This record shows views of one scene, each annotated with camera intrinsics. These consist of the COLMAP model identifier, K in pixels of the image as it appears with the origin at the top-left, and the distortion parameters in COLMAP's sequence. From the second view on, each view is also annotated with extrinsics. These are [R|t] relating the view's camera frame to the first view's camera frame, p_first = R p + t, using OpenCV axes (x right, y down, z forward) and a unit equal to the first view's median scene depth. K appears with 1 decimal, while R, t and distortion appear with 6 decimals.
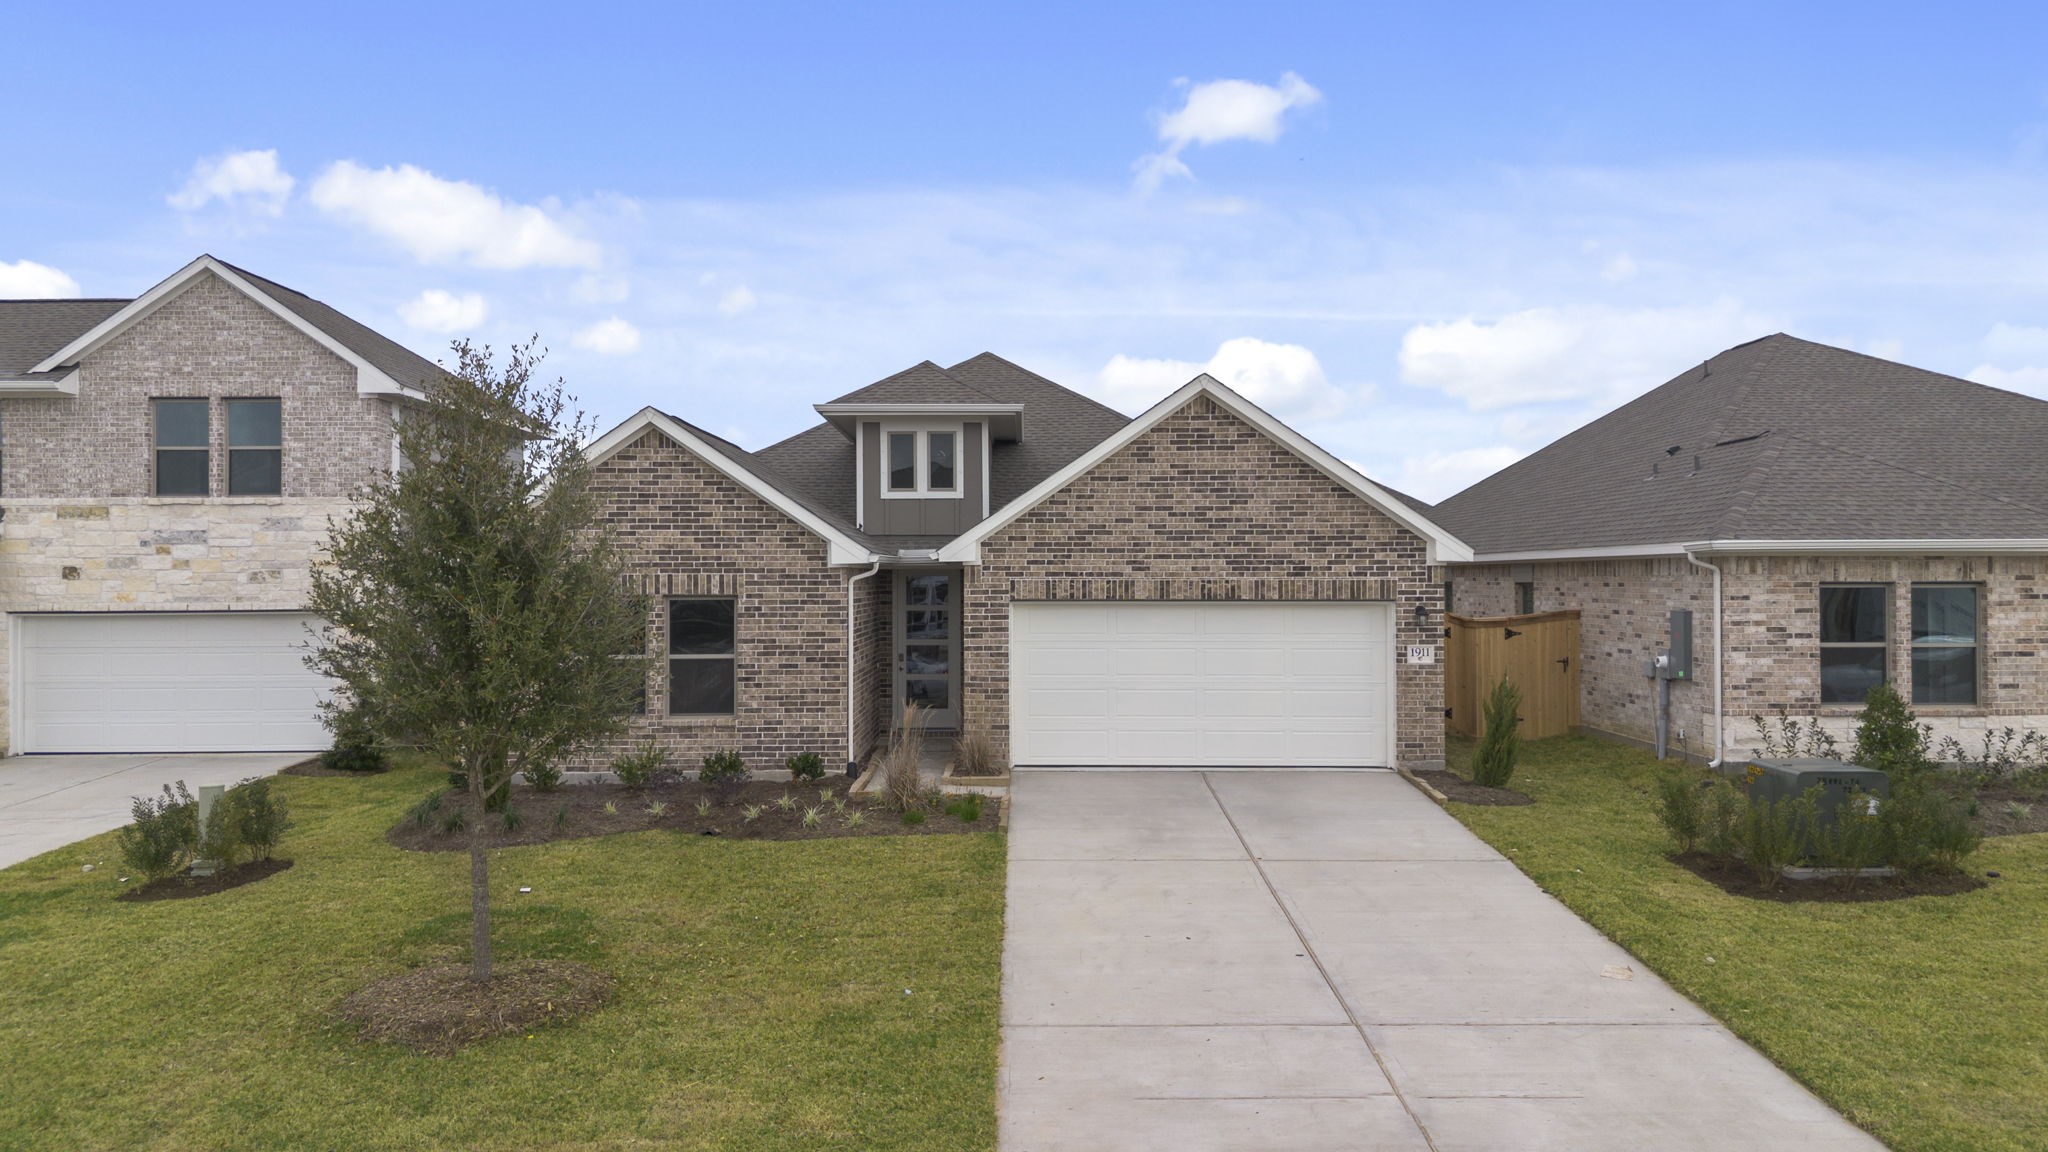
lens RADIAL K [[1554.5, 0, 1028.3], [0, 1554.5, 575.5], [0, 0, 1]] dist [0.062139, -0.056257]
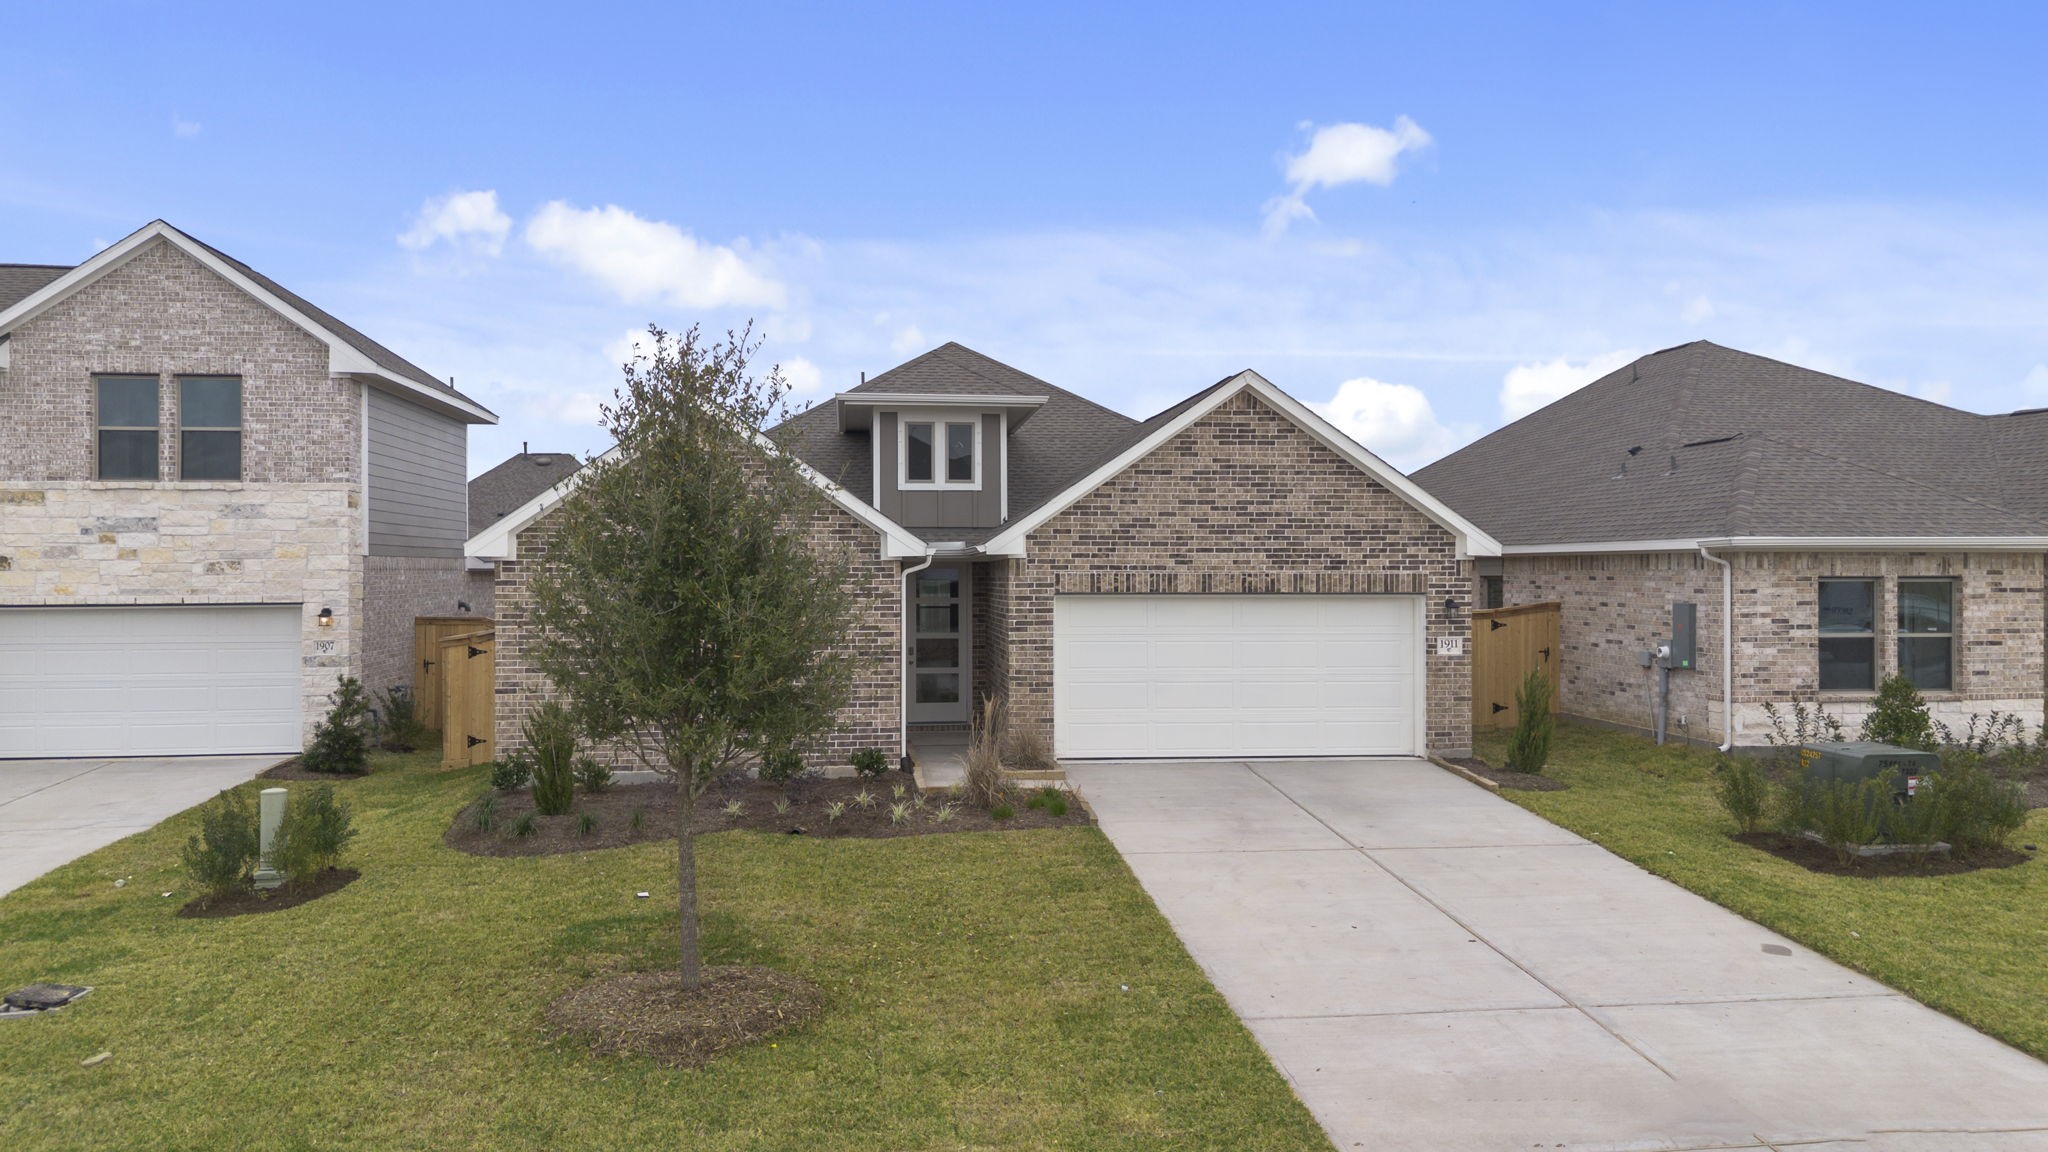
lens RADIAL K [[1554.5, 0, 1038.8], [0, 1554.5, 577.0], [0, 0, 1]] dist [0.062139, -0.056257]
pose [[0.991703, 0.001601, 0.128538, -0.150594], [-0.002454, 0.999976, 0.006479, -0.000923], [-0.128524, -0.006741, 0.991683, 0.012650]]
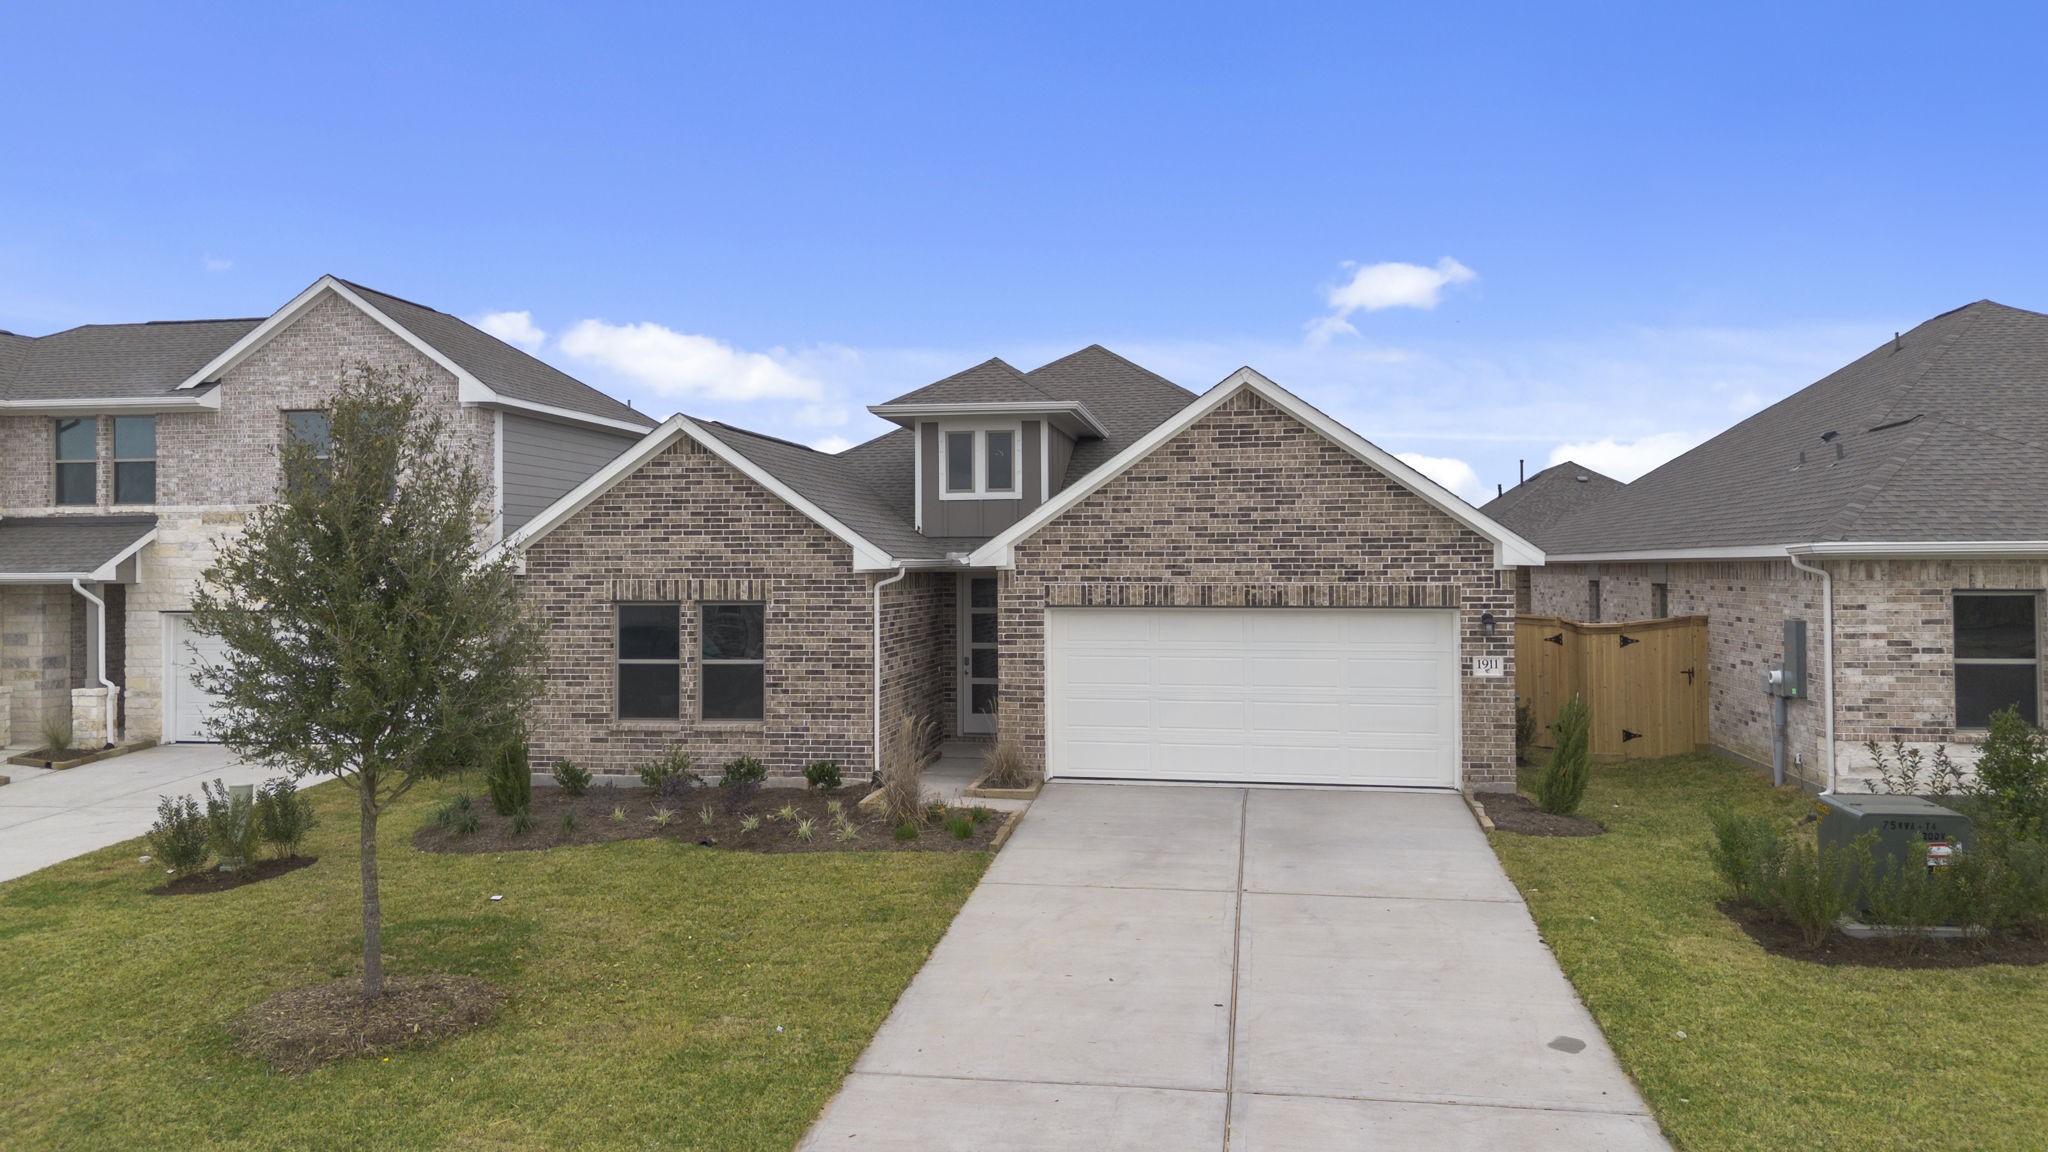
lens RADIAL K [[1554.5, 0, 1006.6], [0, 1554.5, 558.3], [0, 0, 1]] dist [0.062139, -0.056257]
pose [[0.985016, -0.002022, -0.172449, 0.131749], [0.001662, 0.999996, -0.002231, -0.011497], [0.172453, 0.001911, 0.985016, 0.044639]]
